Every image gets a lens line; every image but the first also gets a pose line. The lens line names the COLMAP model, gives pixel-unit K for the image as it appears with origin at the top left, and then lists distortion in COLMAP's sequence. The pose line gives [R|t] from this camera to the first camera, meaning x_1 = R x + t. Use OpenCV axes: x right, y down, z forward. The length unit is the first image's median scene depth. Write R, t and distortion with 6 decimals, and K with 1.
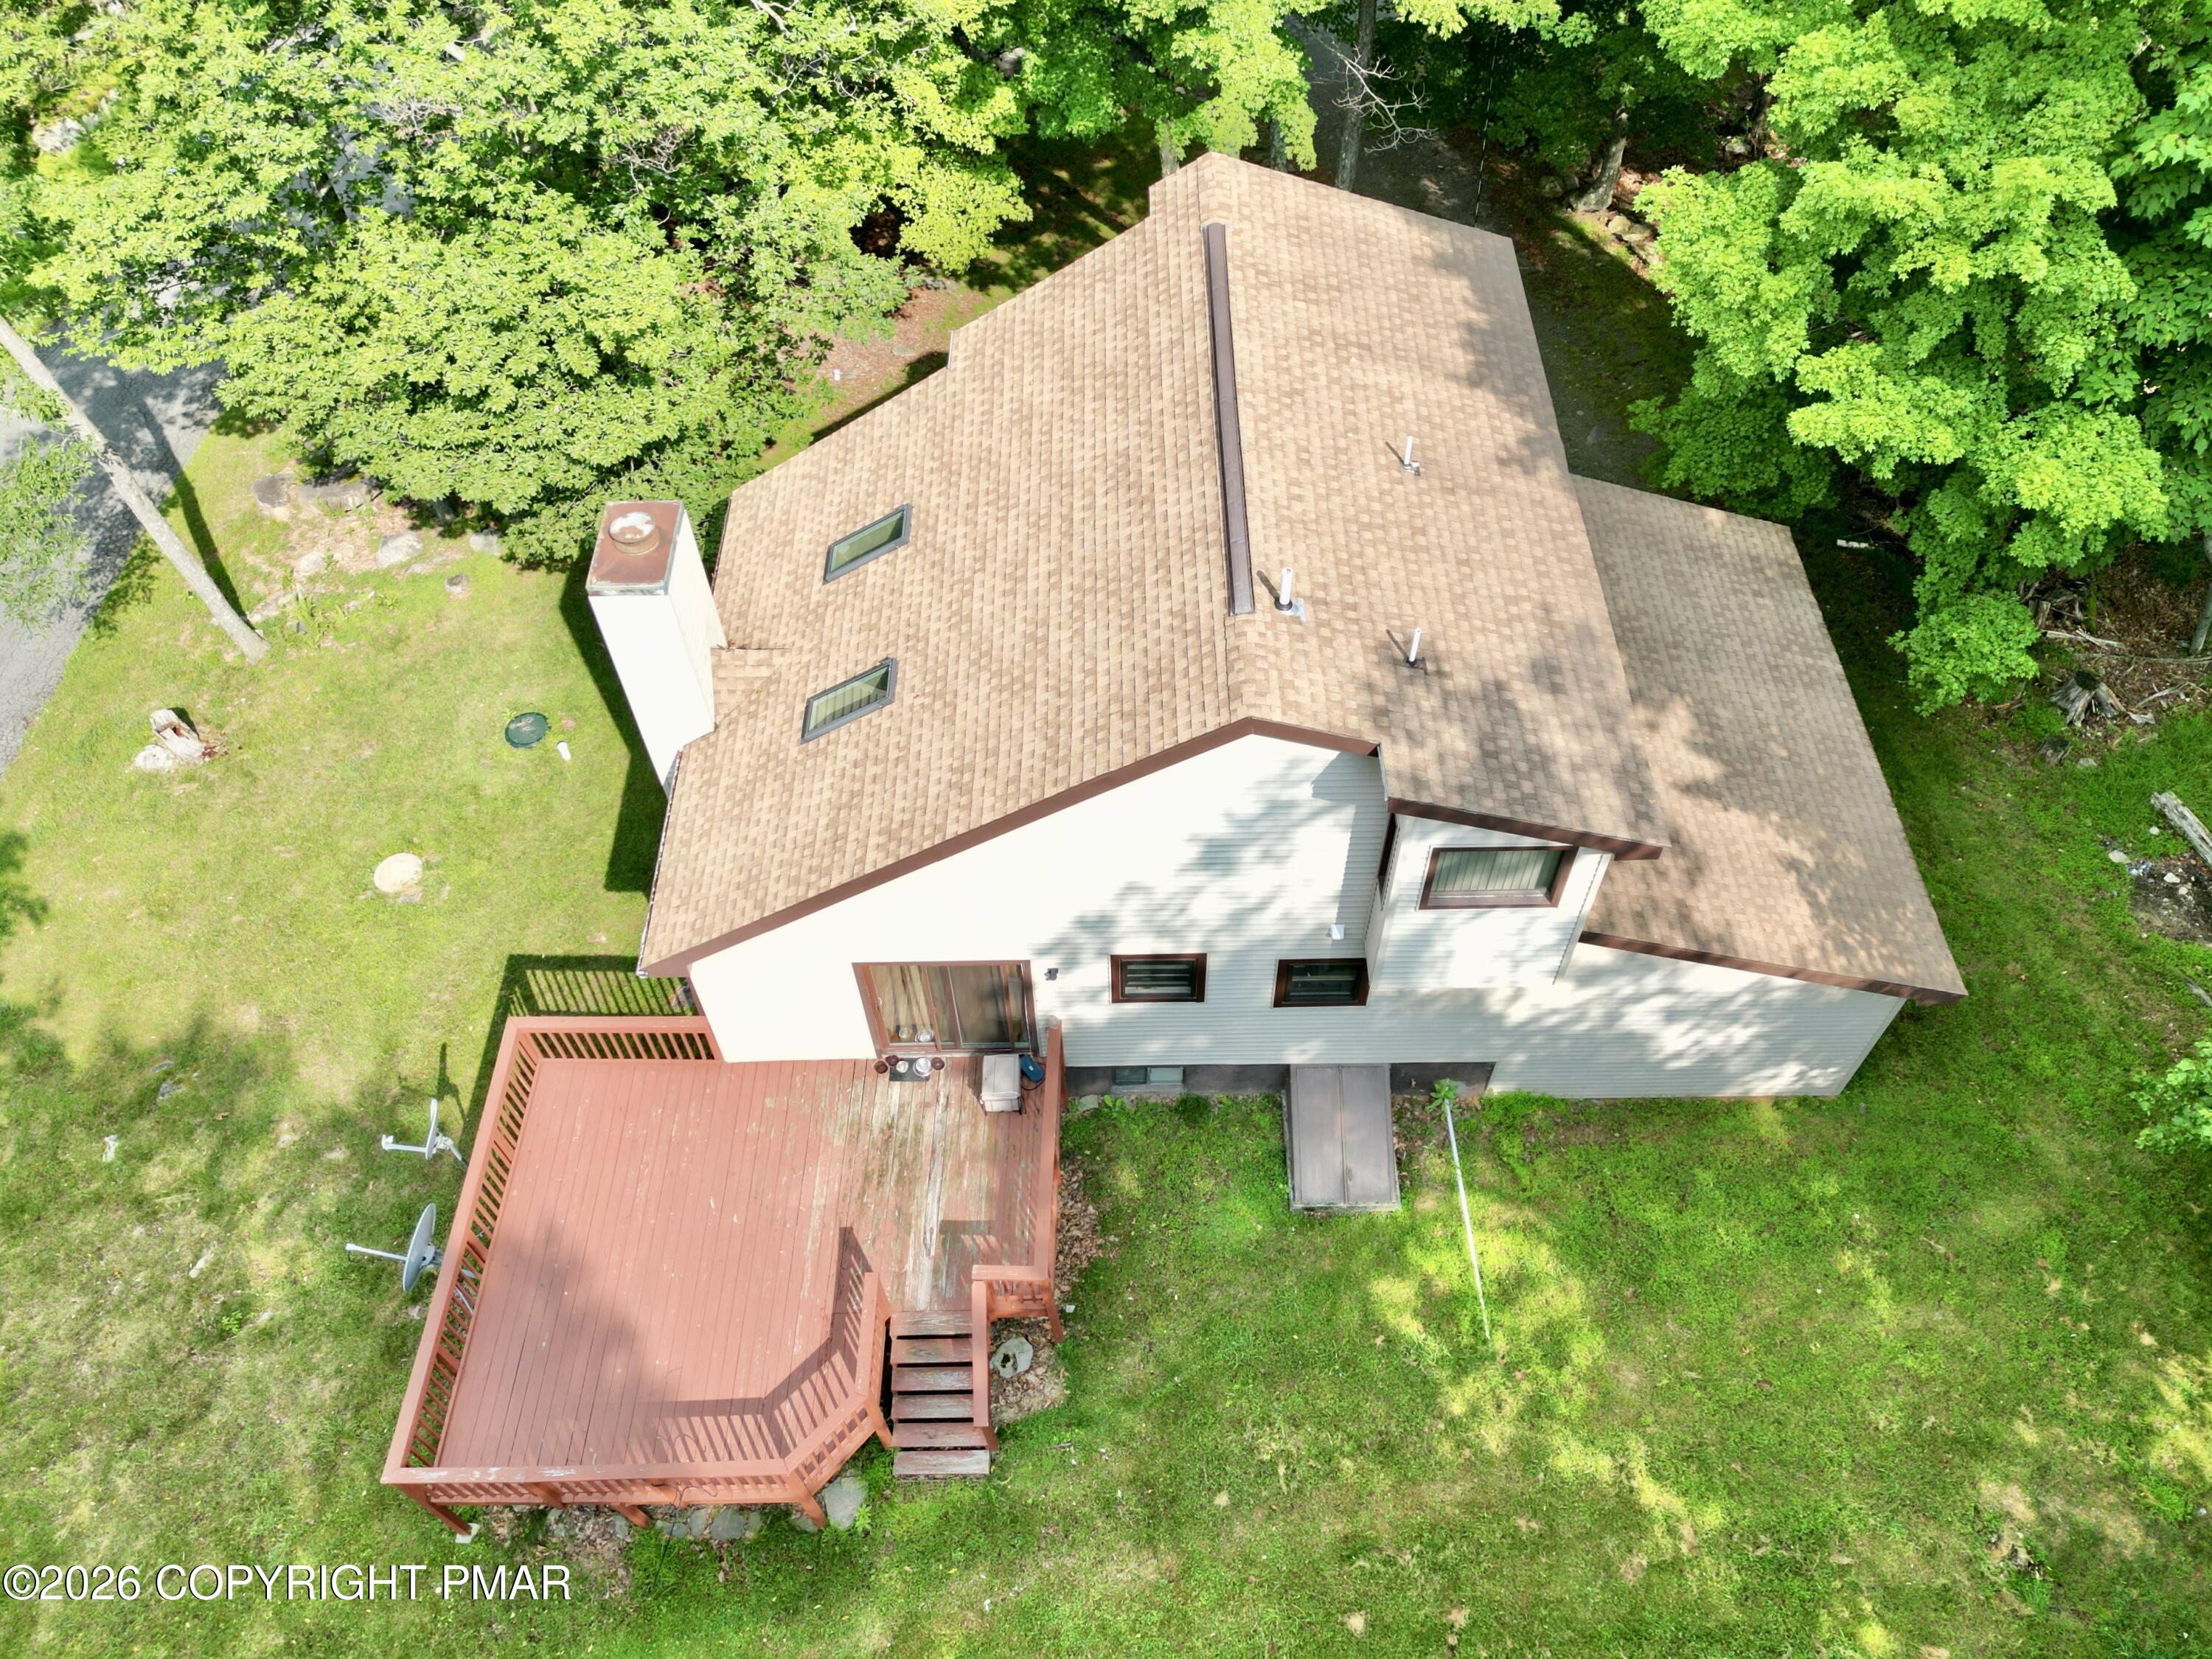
lens RADIAL K [[1507.6, 0, 1106.0], [0, 1507.6, 829.5], [0, 0, 1]] dist [0.003495, -0.000962]
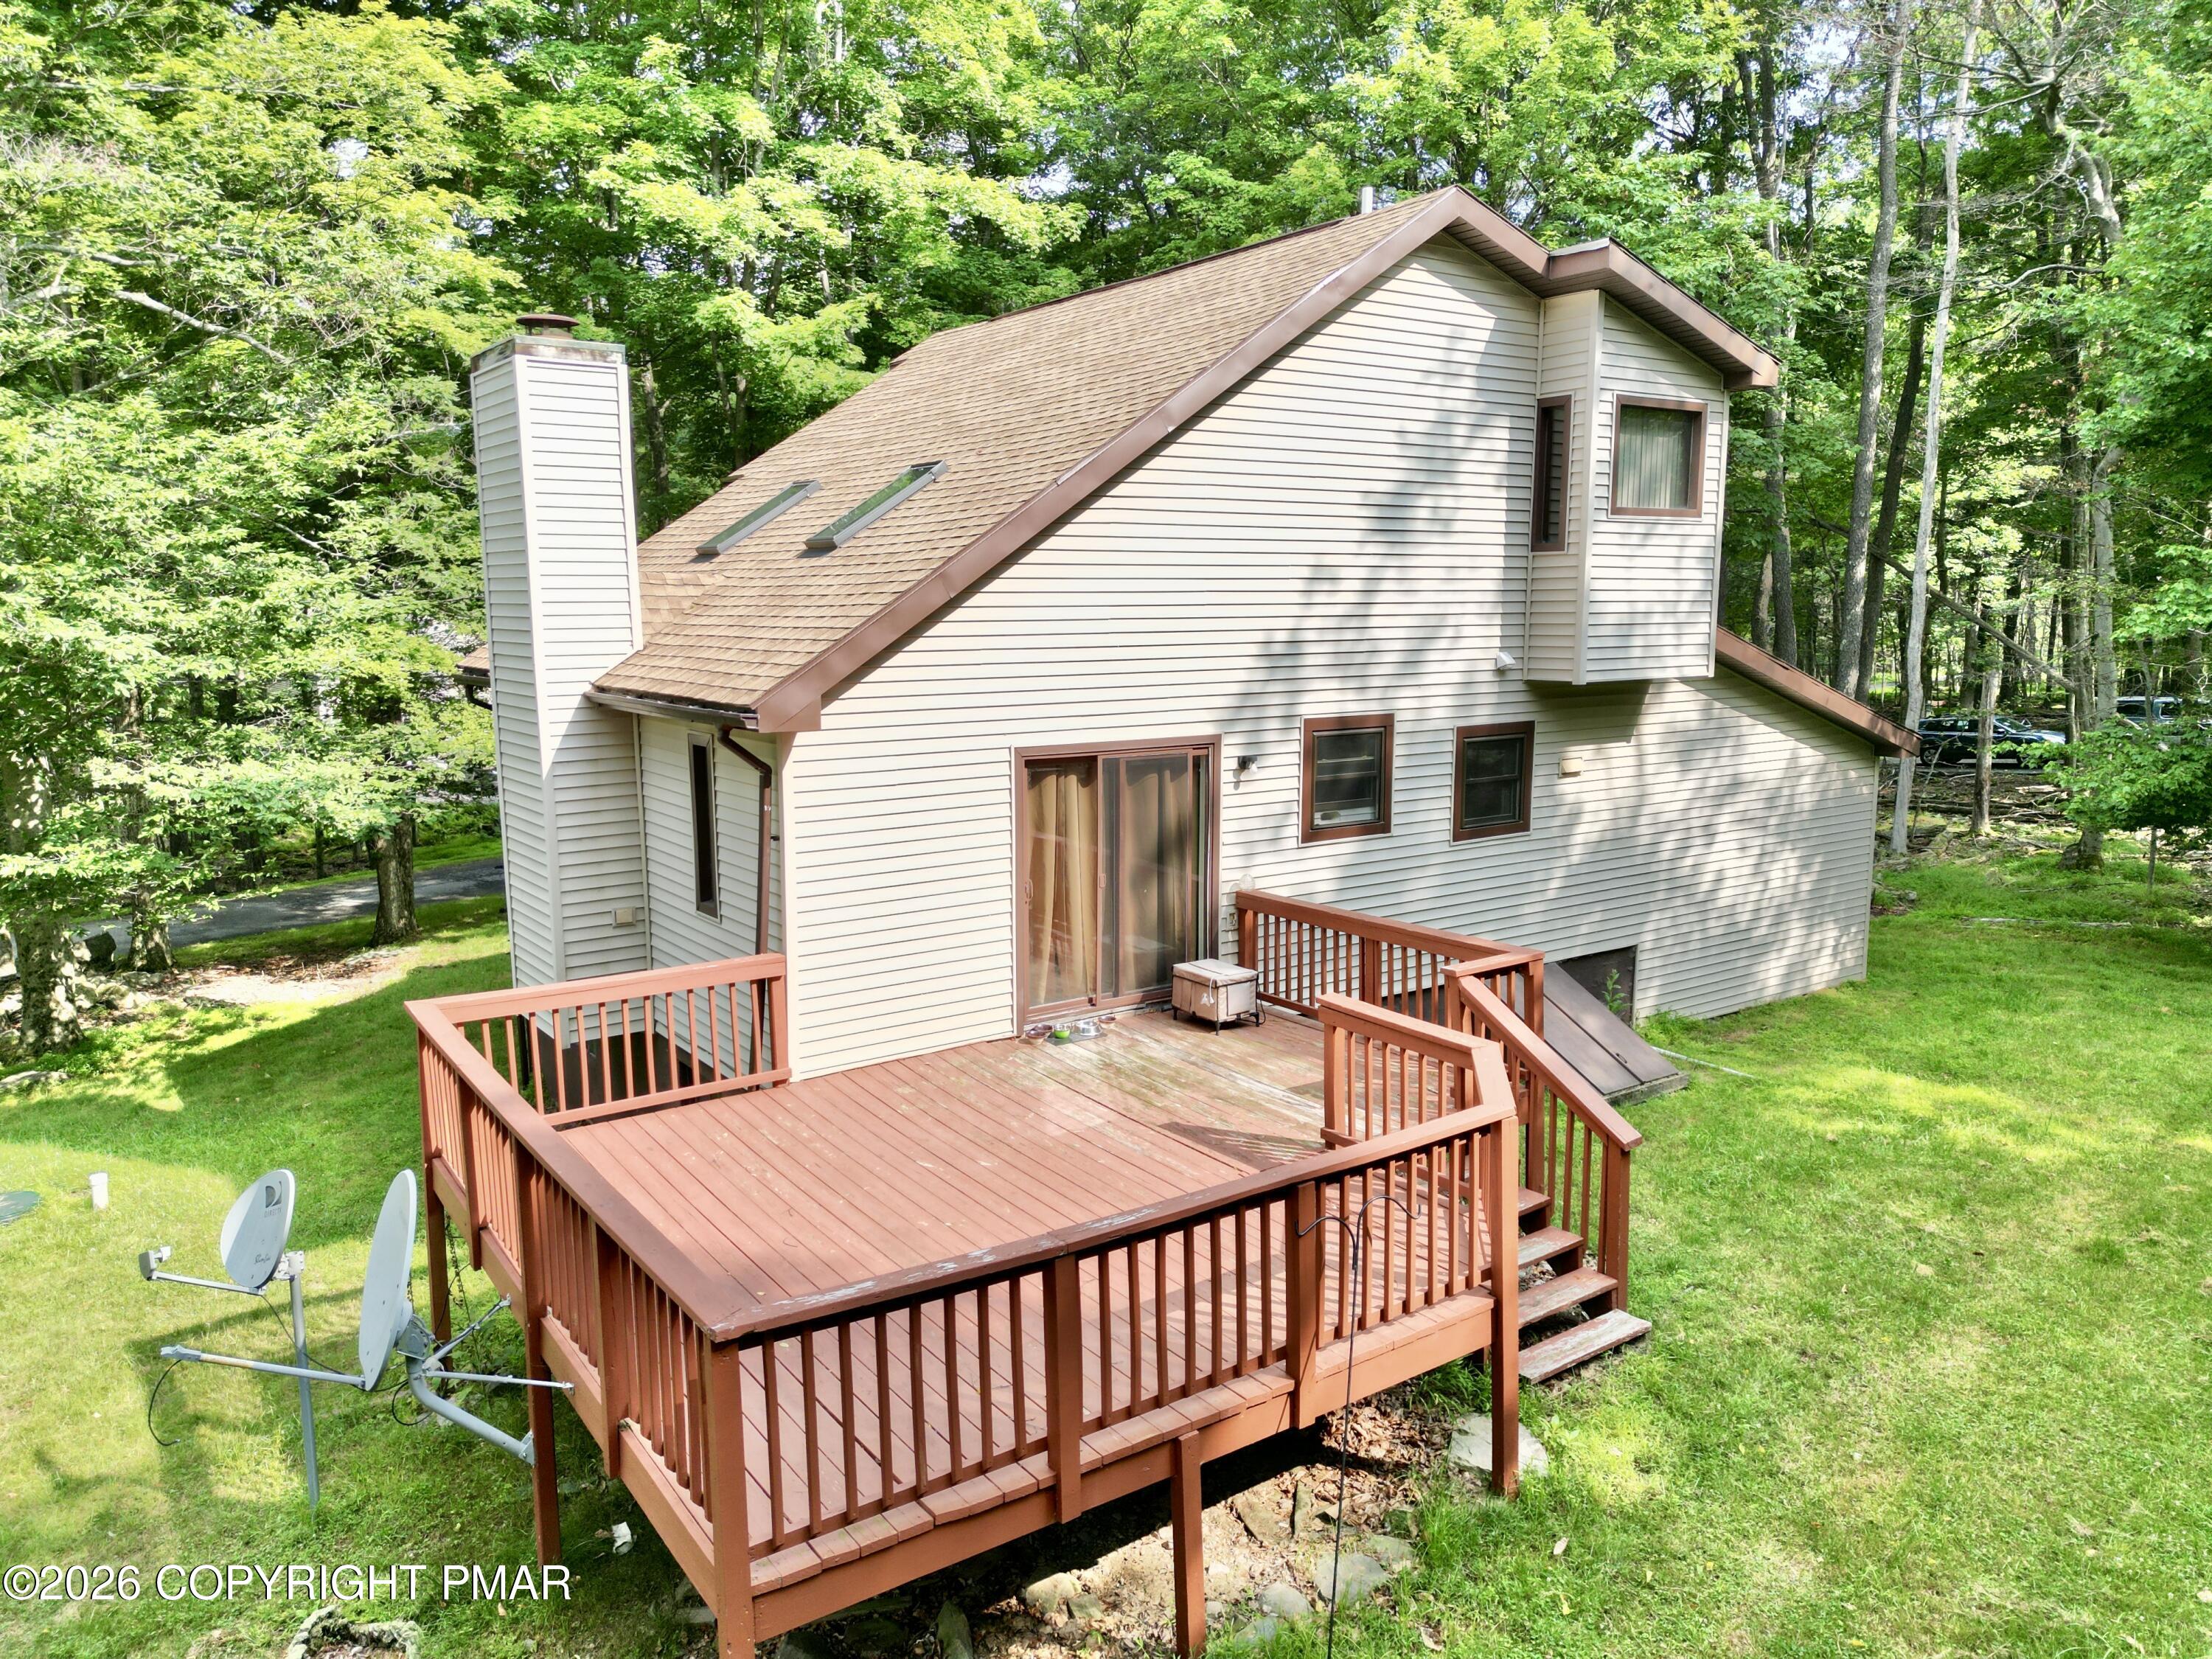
lens RADIAL K [[1507.6, 0, 1106.0], [0, 1507.6, 829.5], [0, 0, 1]] dist [0.003495, -0.000962]
pose [[0.835223, -0.106468, 0.539506, -0.478384], [0.439375, 0.719166, -0.538285, 0.472947], [-0.330685, 0.686633, 0.647443, 0.564339]]
